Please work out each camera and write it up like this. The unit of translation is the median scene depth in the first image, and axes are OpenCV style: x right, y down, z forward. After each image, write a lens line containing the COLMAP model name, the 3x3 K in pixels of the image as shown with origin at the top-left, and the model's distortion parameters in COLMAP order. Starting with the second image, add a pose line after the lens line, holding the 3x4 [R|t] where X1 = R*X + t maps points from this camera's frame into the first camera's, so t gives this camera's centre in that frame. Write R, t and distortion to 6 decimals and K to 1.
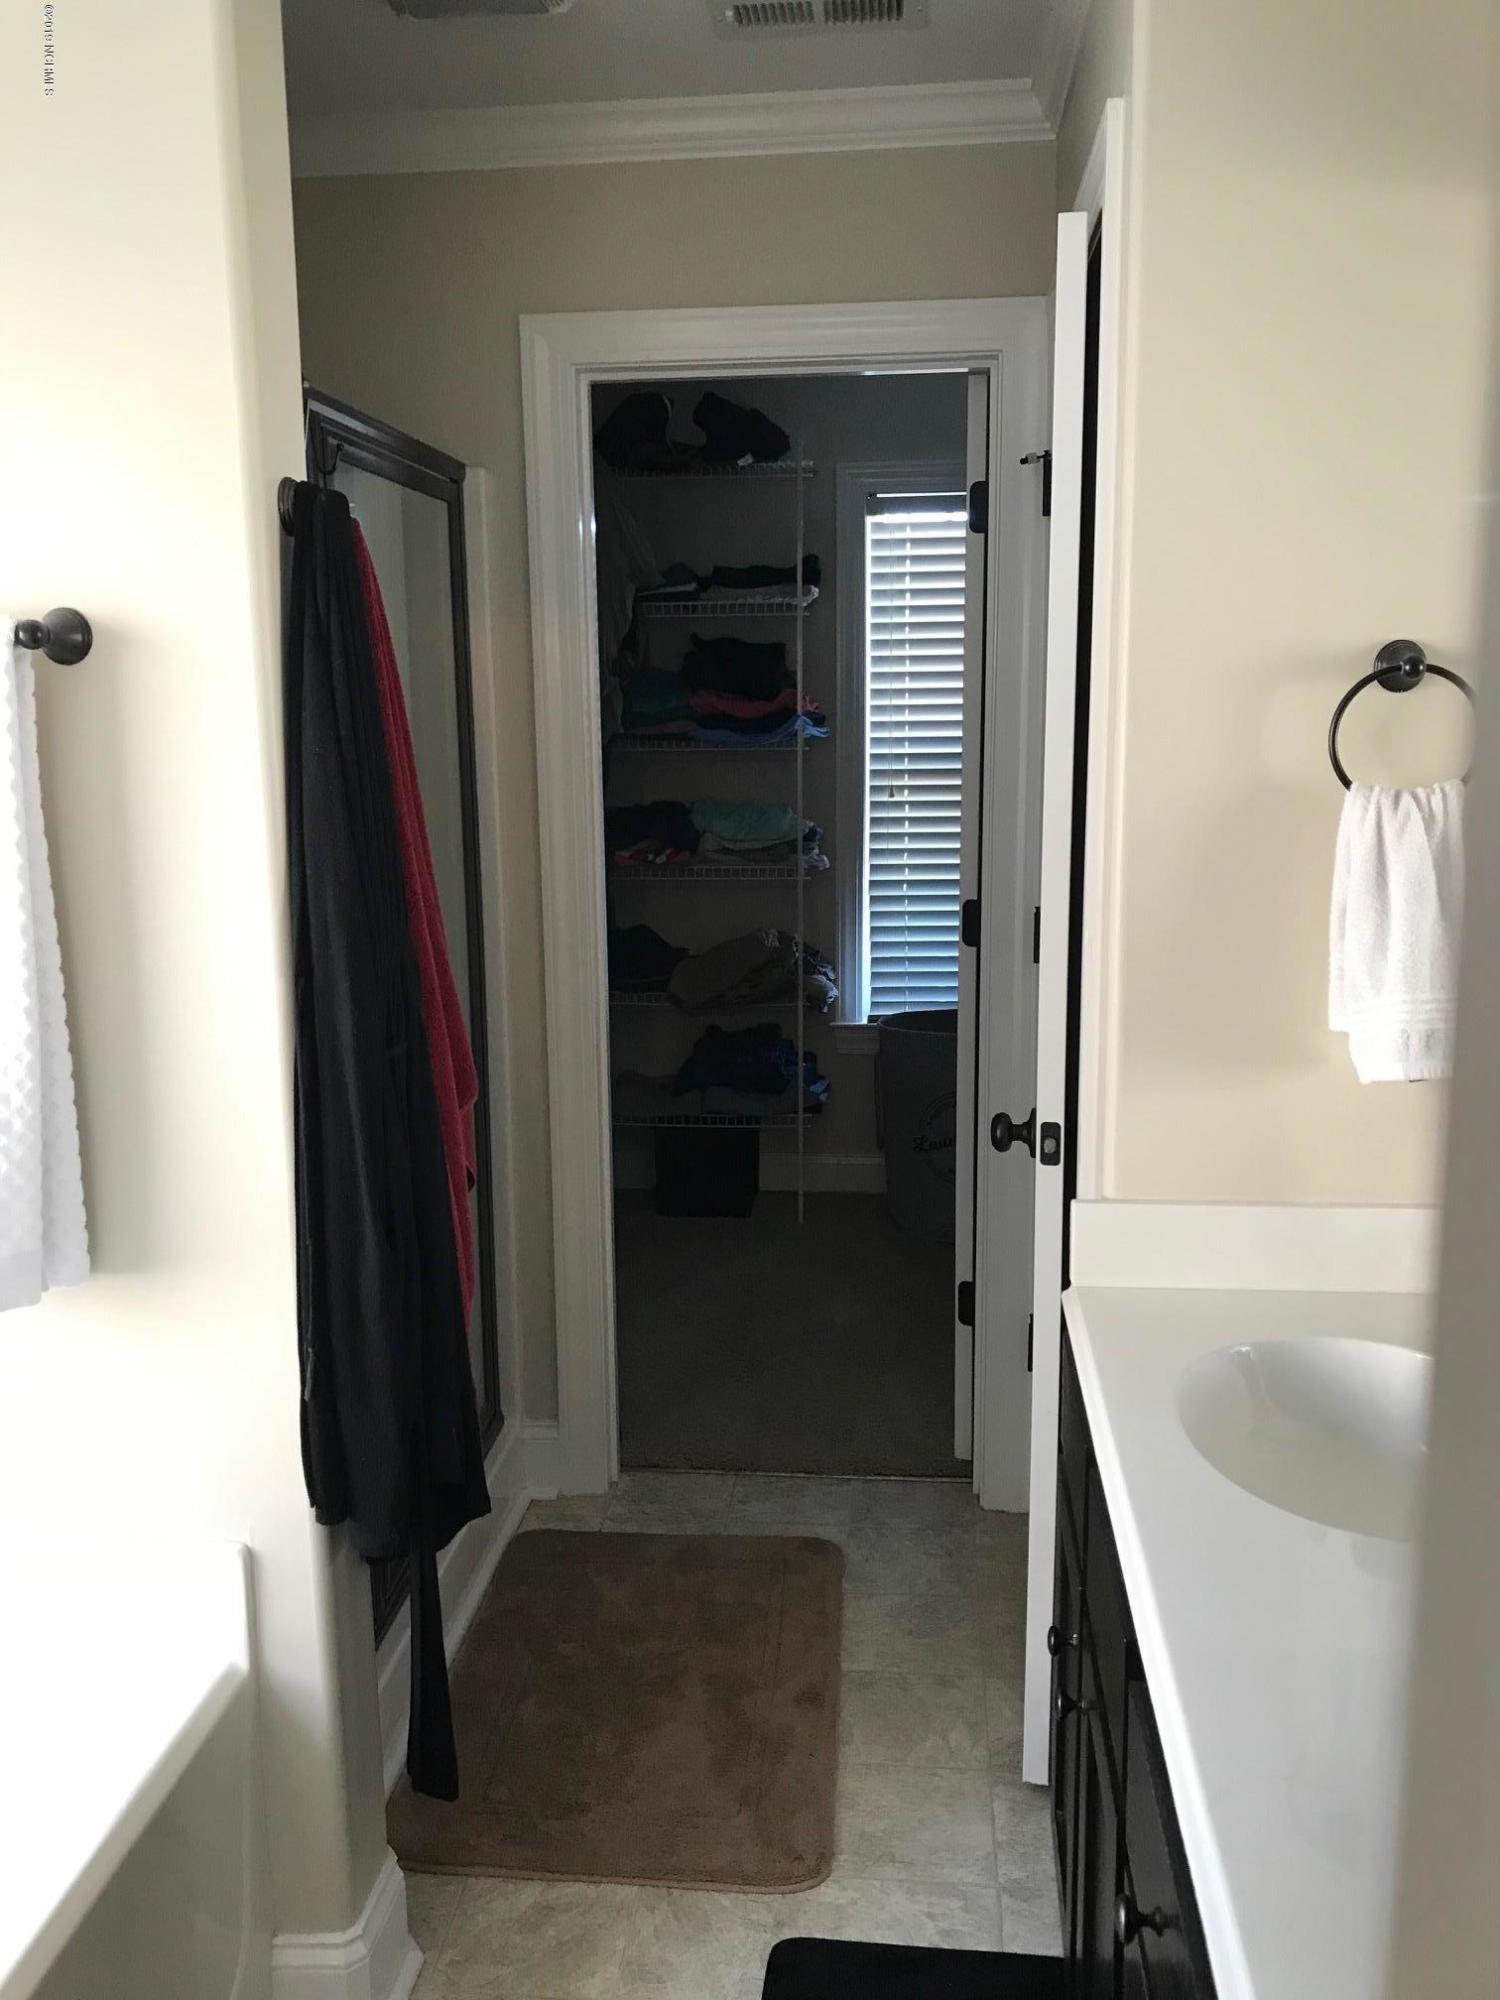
lens RADIAL K [[1724.1, 0, 755.3], [0, 1724.1, 998.1], [0, 0, 1]] dist [0.131376, -0.045692]
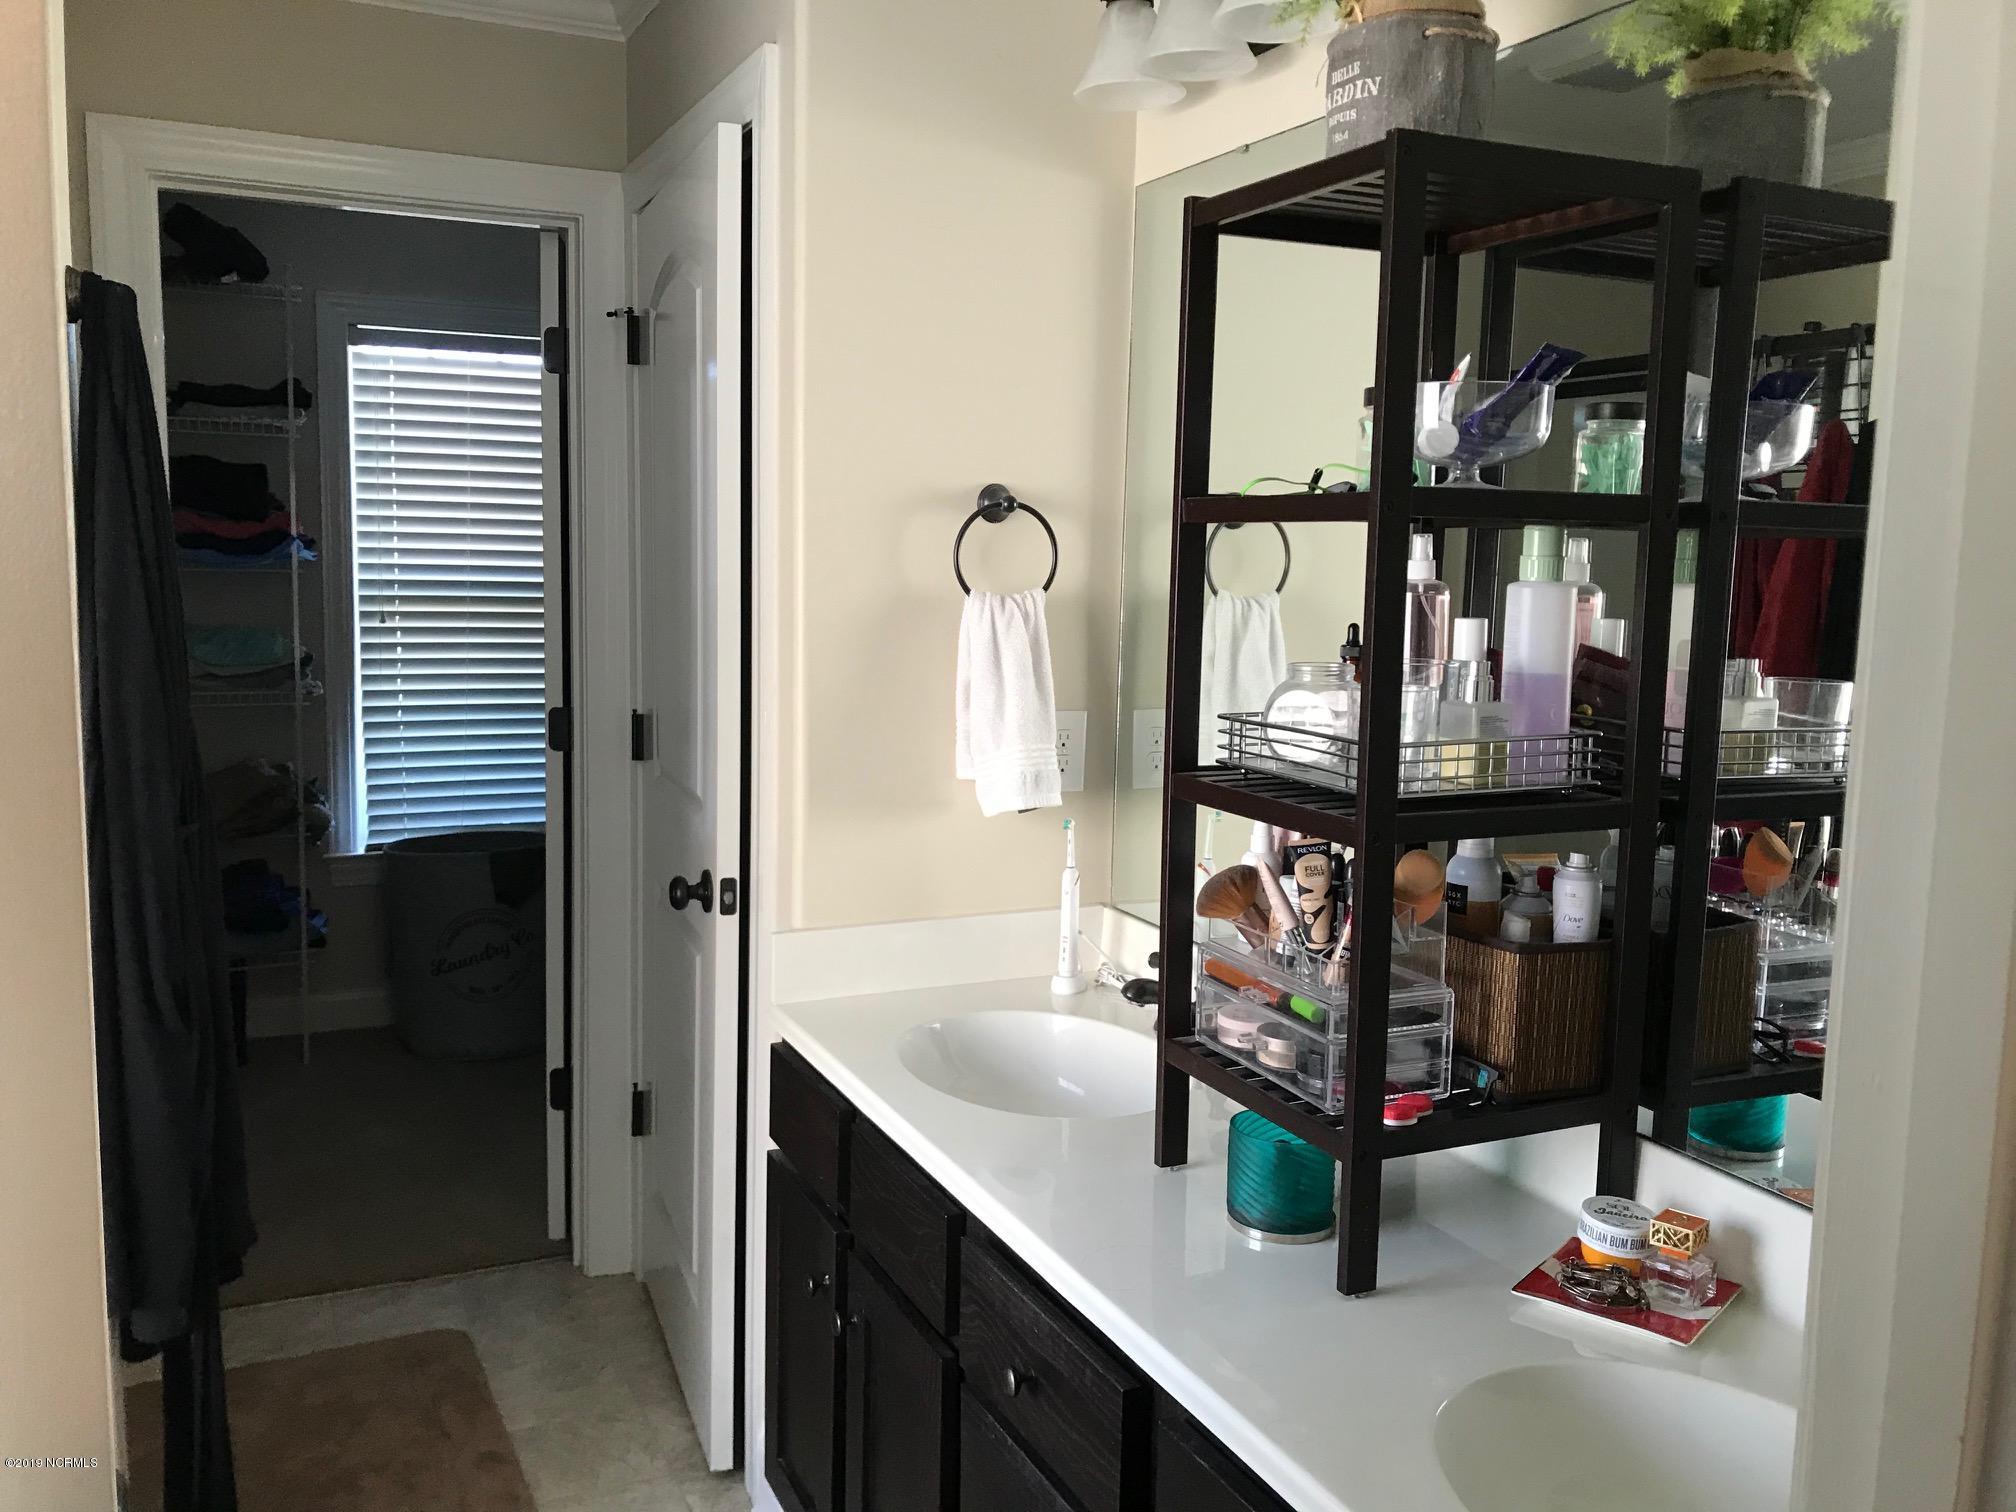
lens RADIAL K [[1737.9, 0, 1015.2], [0, 1737.9, 742.9], [0, 0, 1]] dist [0.131376, -0.045692]
pose [[0.863372, -0.033629, 0.503446, -0.132283], [0.065095, 0.996862, -0.045045, 0.024272], [-0.500351, 0.071663, 0.862852, -0.064390]]
